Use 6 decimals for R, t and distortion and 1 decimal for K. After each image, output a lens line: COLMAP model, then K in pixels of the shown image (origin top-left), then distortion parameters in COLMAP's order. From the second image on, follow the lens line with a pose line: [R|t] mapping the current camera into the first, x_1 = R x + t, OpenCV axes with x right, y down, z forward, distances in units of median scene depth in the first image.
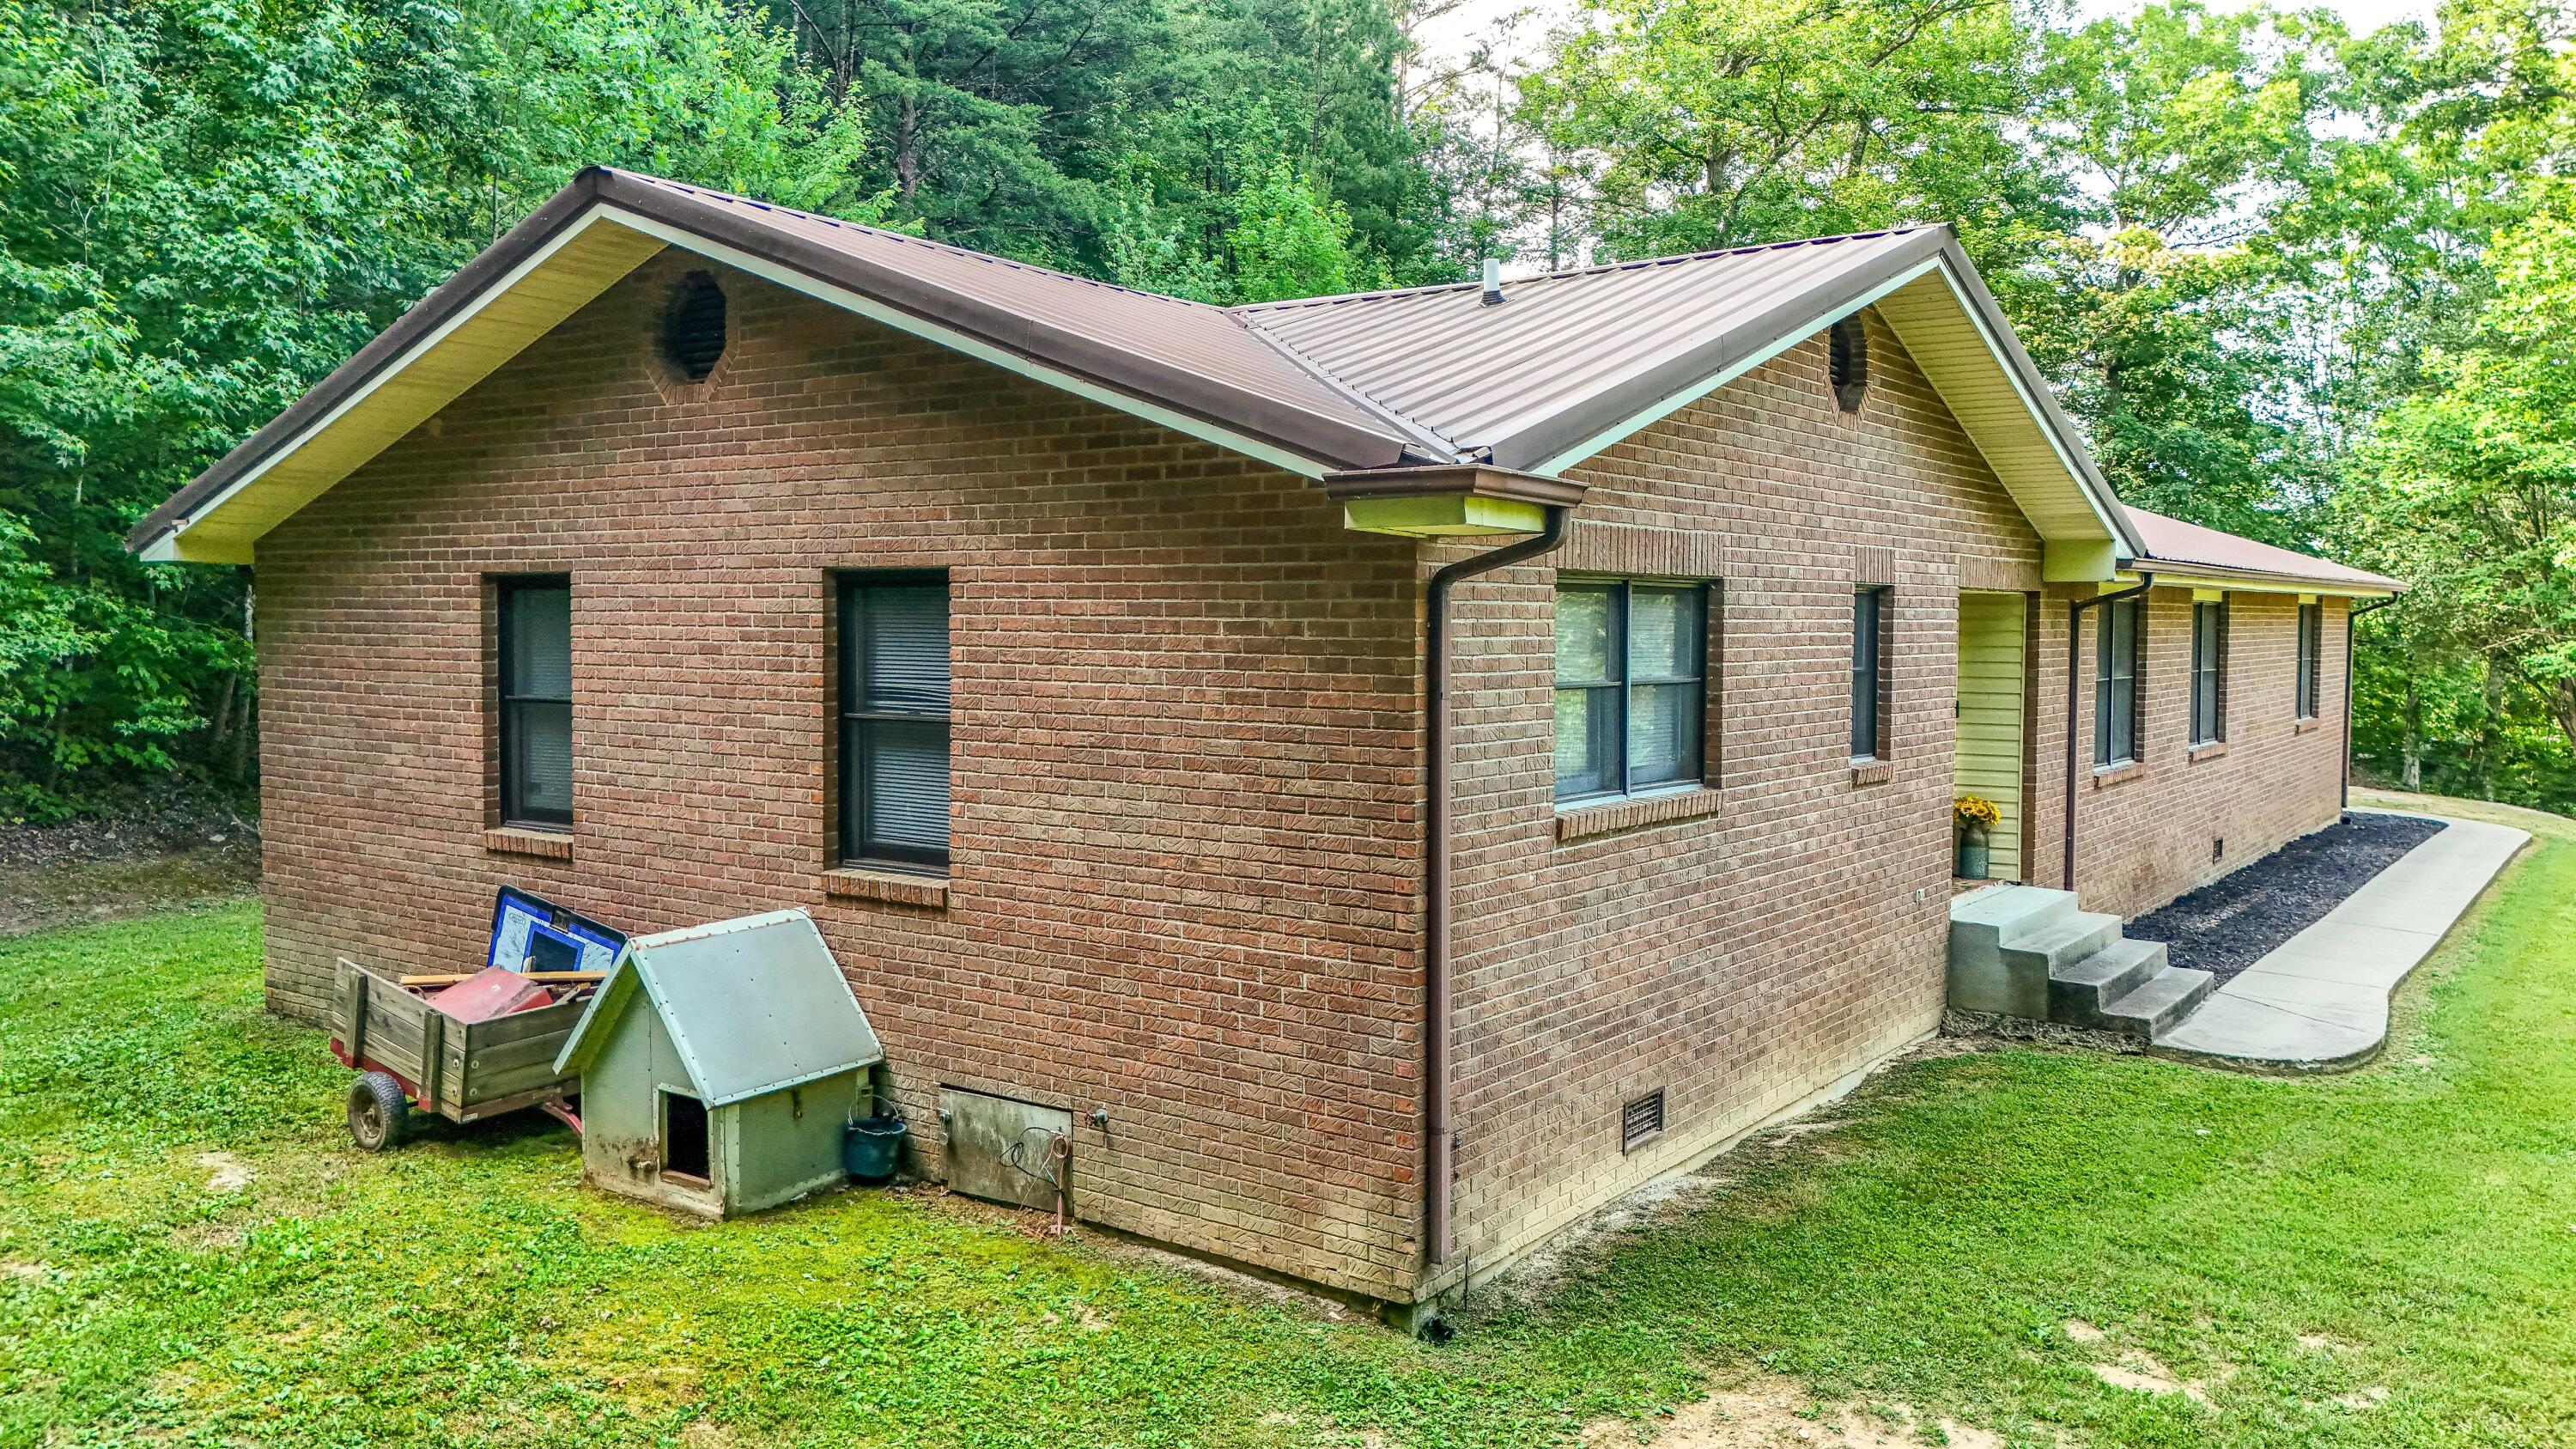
lens RADIAL K [[1896.3, 0, 1288.0], [0, 1896.3, 724.5], [0, 0, 1]] dist [0.071098, -0.069791]
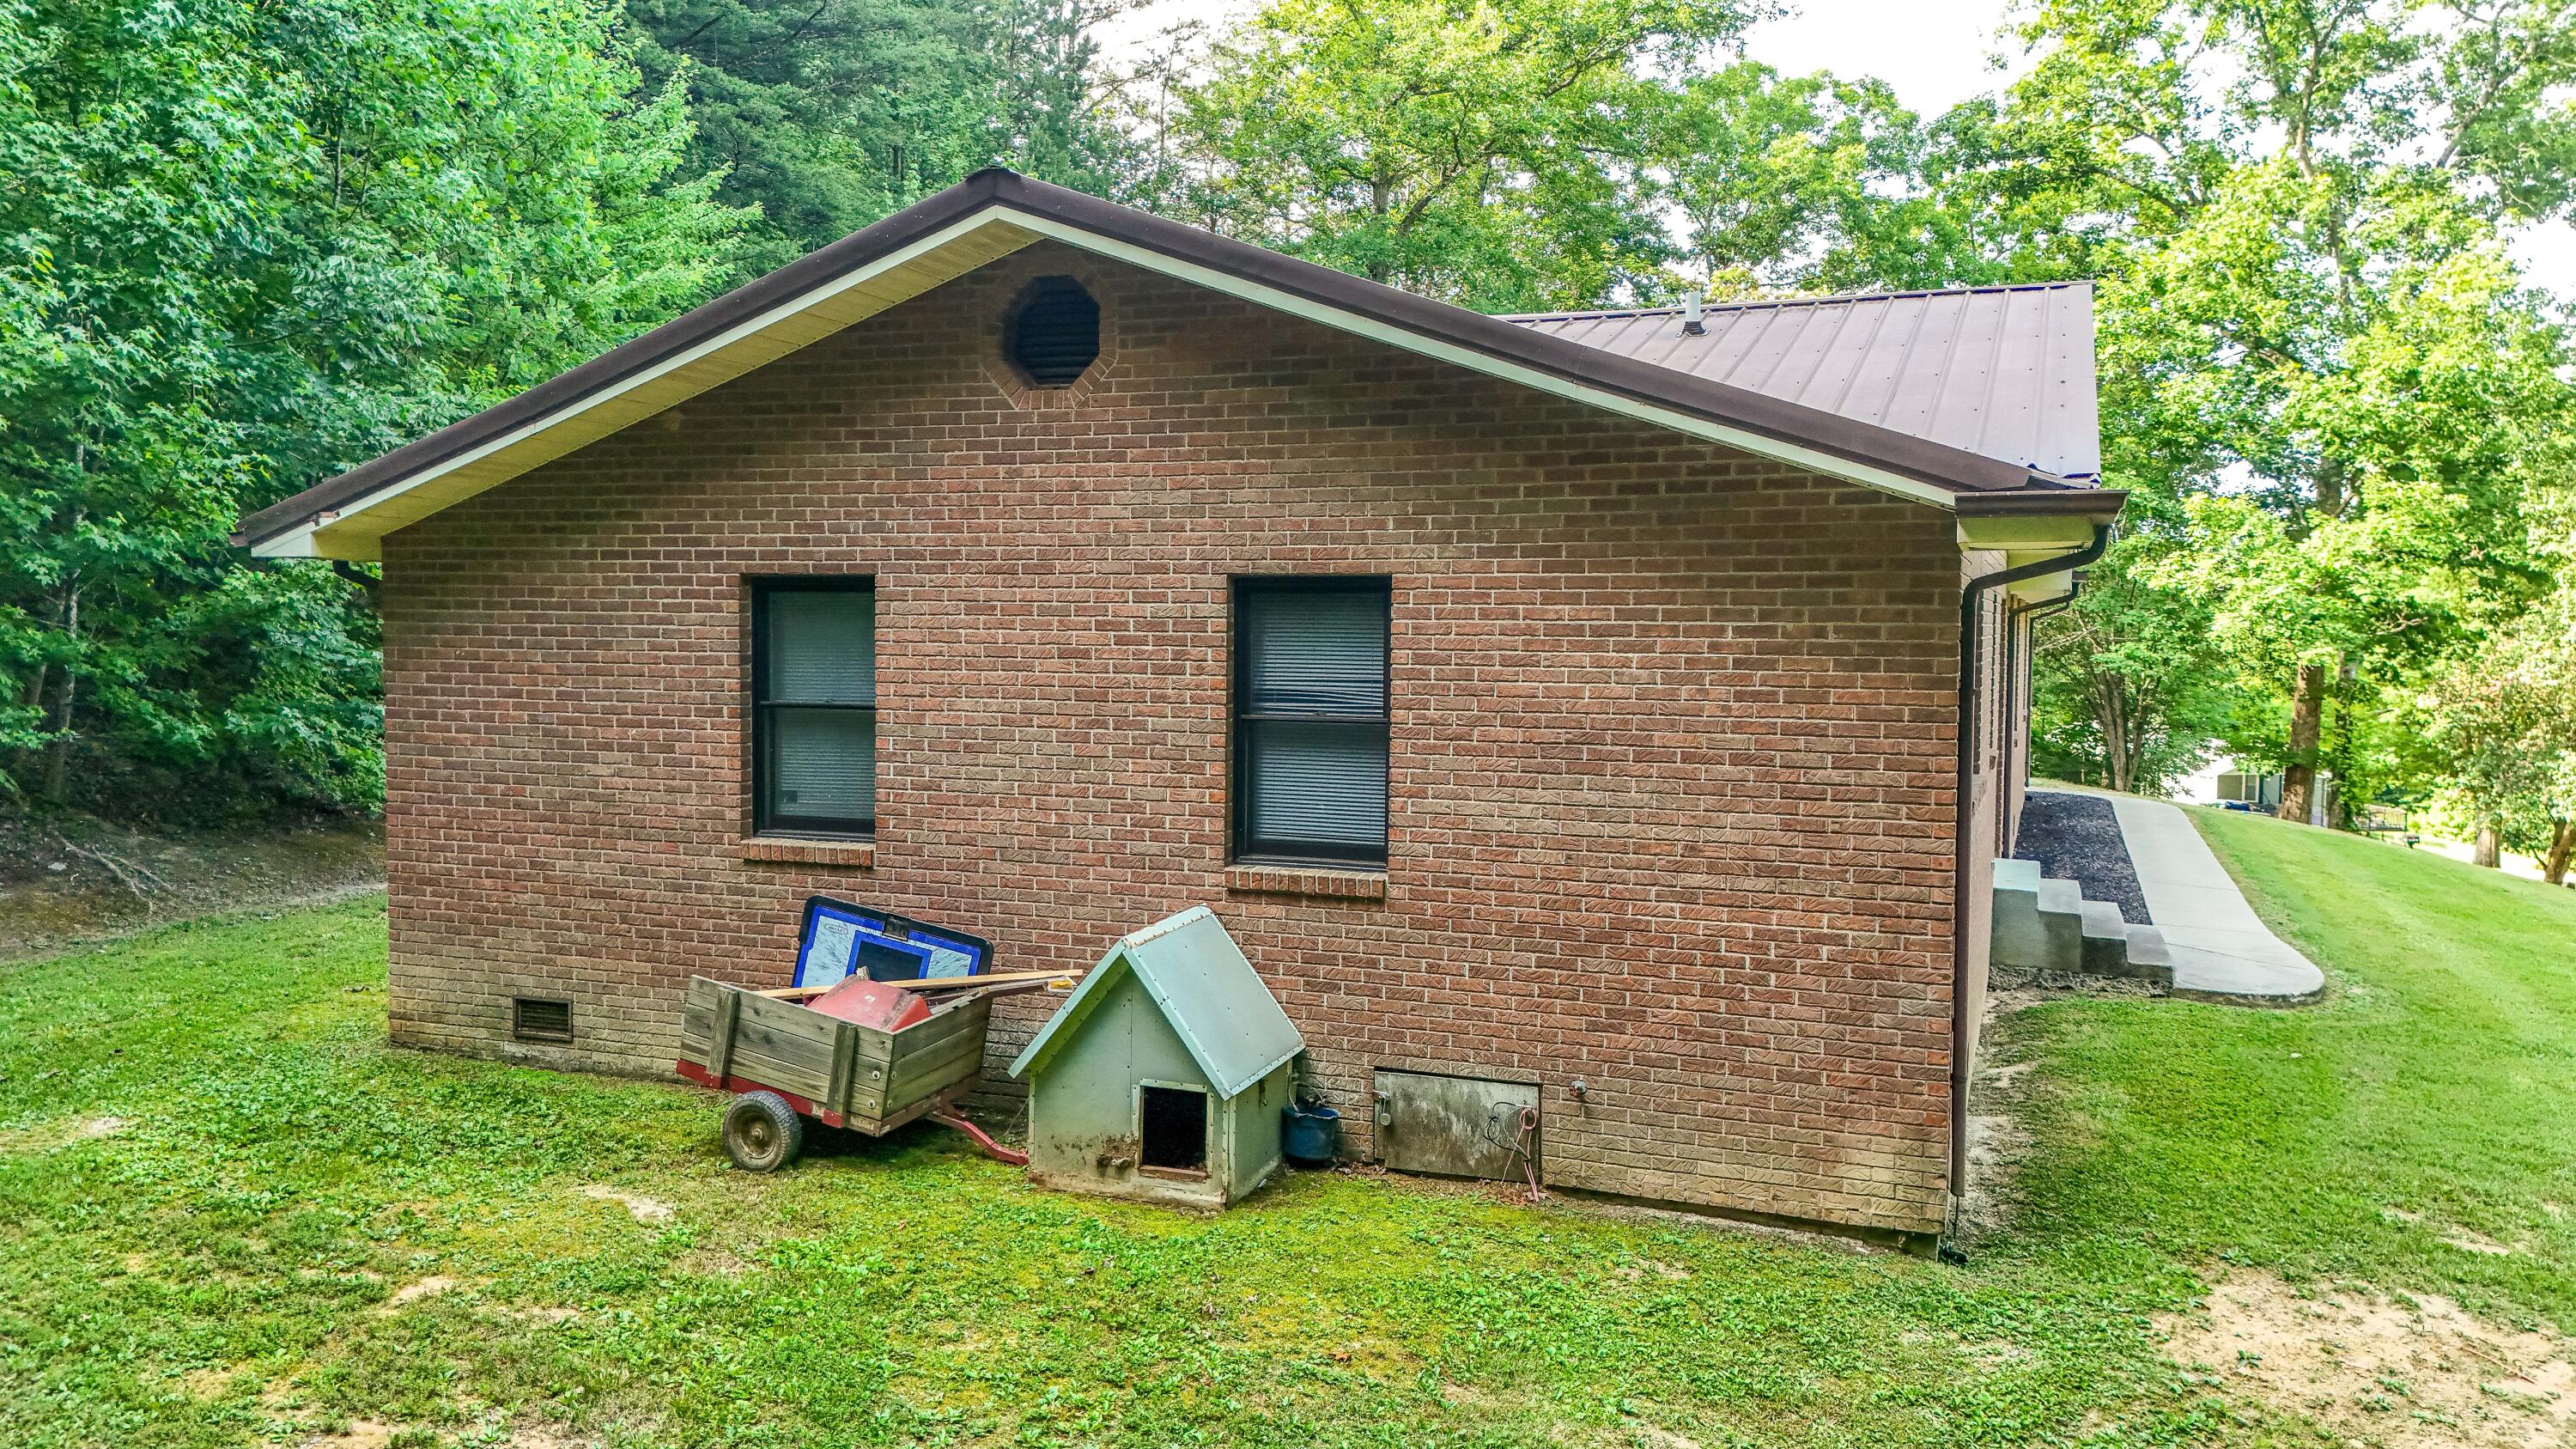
lens RADIAL K [[1904.3, 0, 1240.2], [0, 1904.3, 728.2], [0, 0, 1]] dist [0.095207, -0.121036]
pose [[0.967773, -0.011936, 0.251540, -0.507252], [0.011570, 0.999929, 0.002934, -0.001740], [-0.251557, 0.000070, 0.967842, 0.003061]]
